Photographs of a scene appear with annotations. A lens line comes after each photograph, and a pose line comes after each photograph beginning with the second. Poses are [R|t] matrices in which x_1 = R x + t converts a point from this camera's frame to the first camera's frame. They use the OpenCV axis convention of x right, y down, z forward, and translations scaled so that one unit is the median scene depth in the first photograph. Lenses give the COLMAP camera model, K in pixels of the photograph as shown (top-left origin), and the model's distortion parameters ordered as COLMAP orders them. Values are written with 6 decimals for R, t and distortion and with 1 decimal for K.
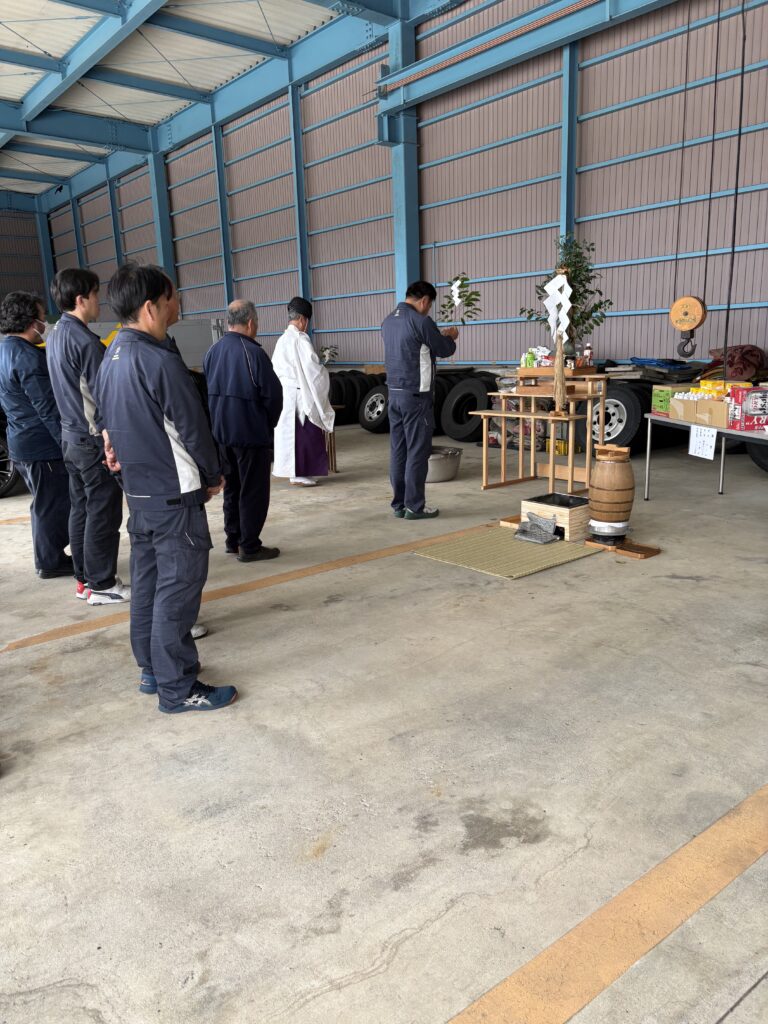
lens RADIAL K [[775.2, 0, 384.0], [0, 775.2, 512.0], [0, 0, 1]] dist [-0.003509, -0.024142]
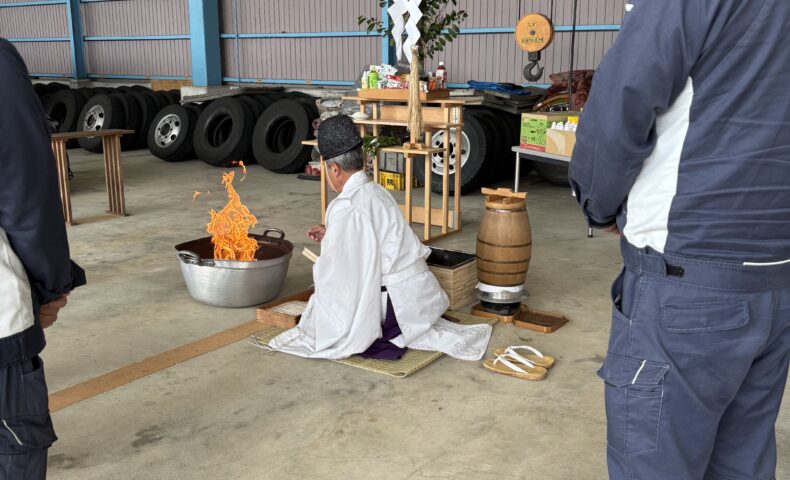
lens RADIAL K [[777.2, 0, 395.4], [0, 777.2, 230.8], [0, 0, 1]] dist [0.219516, -0.691980]
pose [[0.959057, -0.023330, 0.282252, -0.031511], [0.024485, 0.999700, -0.000564, -0.034955], [-0.282154, 0.007452, 0.959340, 0.198761]]
